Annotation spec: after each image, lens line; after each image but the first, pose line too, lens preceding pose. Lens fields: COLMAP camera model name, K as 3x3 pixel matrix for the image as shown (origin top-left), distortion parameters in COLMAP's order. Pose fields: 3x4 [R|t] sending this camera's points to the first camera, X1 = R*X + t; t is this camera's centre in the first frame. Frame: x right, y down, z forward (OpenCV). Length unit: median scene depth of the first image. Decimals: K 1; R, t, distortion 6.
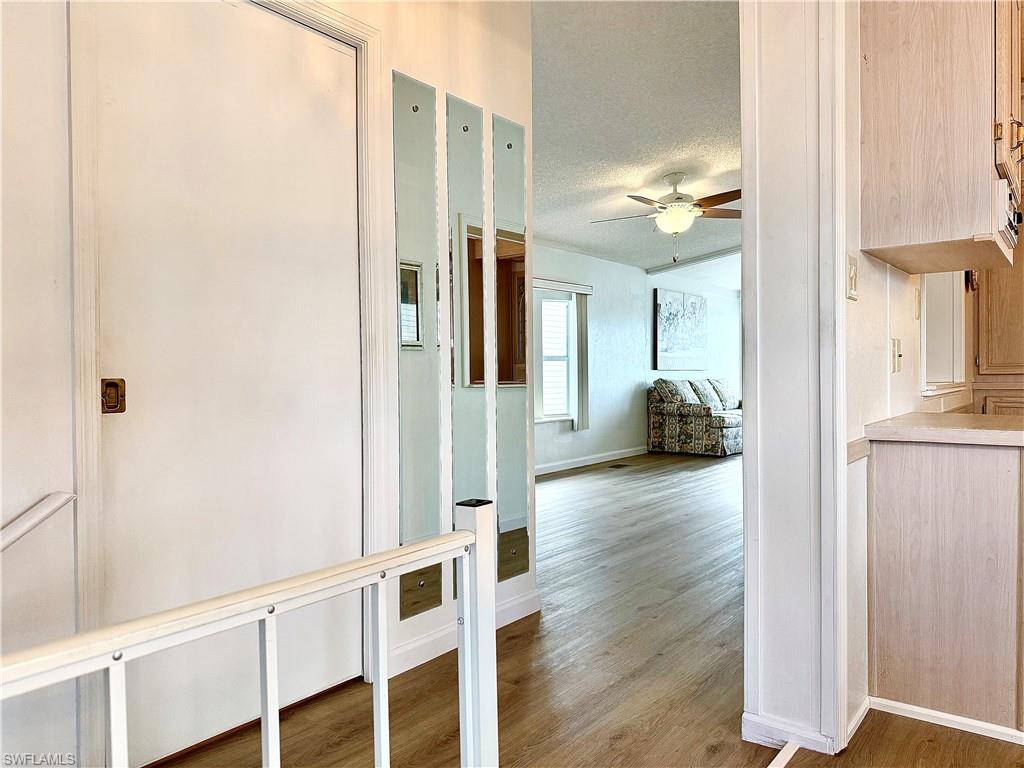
lens RADIAL K [[723.9, 0, 489.4], [0, 723.9, 387.6], [0, 0, 1]] dist [0.039874, -0.052366]
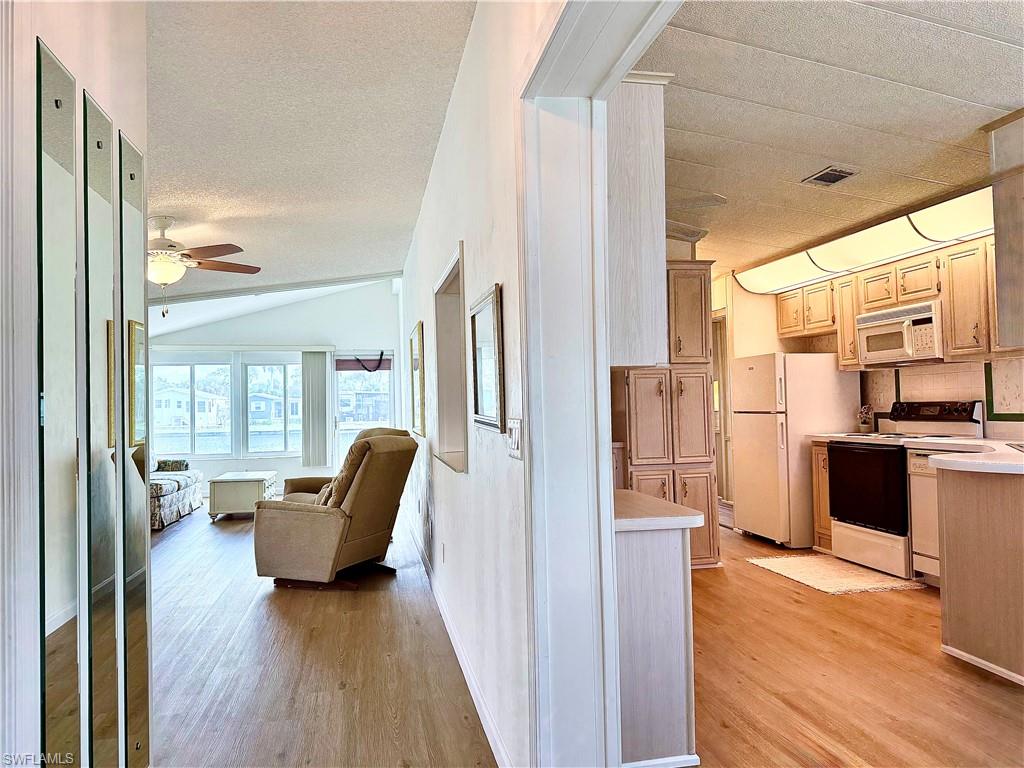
lens RADIAL K [[723.9, 0, 524.1], [0, 723.9, 386.9], [0, 0, 1]] dist [0.039874, -0.052366]
pose [[0.623353, 0.012932, 0.781834, -0.097828], [0.031952, 0.998607, -0.041992, -0.026449], [-0.781288, 0.051157, 0.622071, 0.086688]]
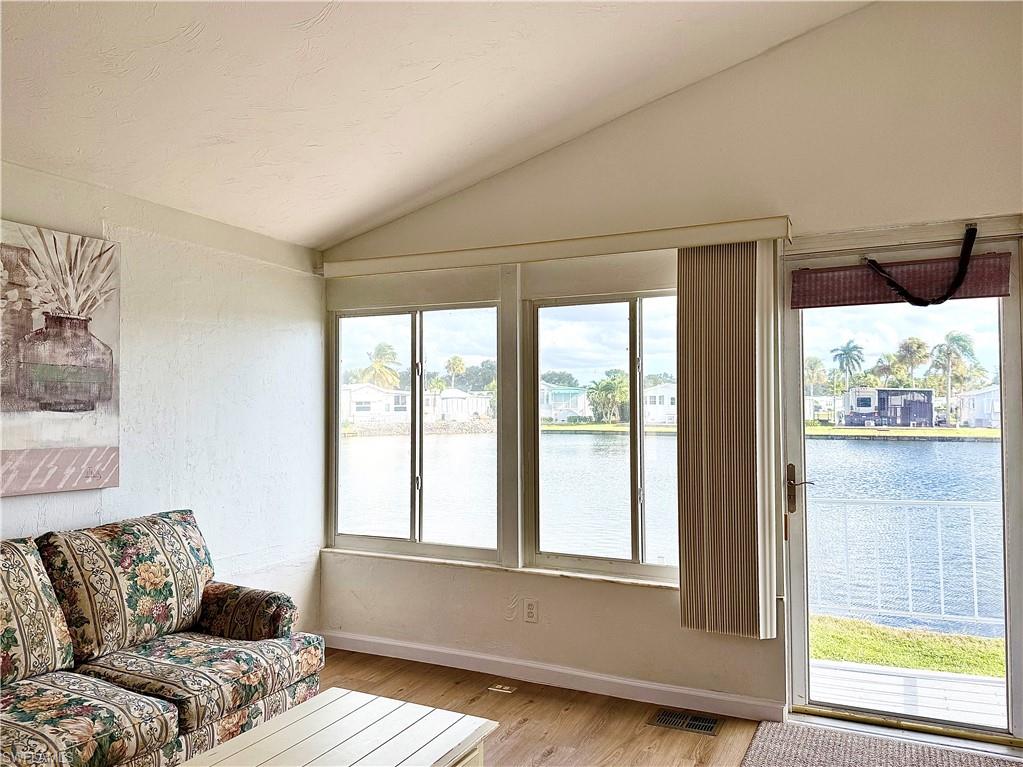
lens RADIAL K [[777.4, 0, 515.6], [0, 777.4, 382.6], [0, 0, 1]] dist [0.032773, -0.030205]
pose [[0.972610, 0.013872, 0.232028, 0.460657], [-0.001589, 0.998591, -0.053038, -0.059054], [-0.232436, 0.051217, 0.971262, 0.780028]]
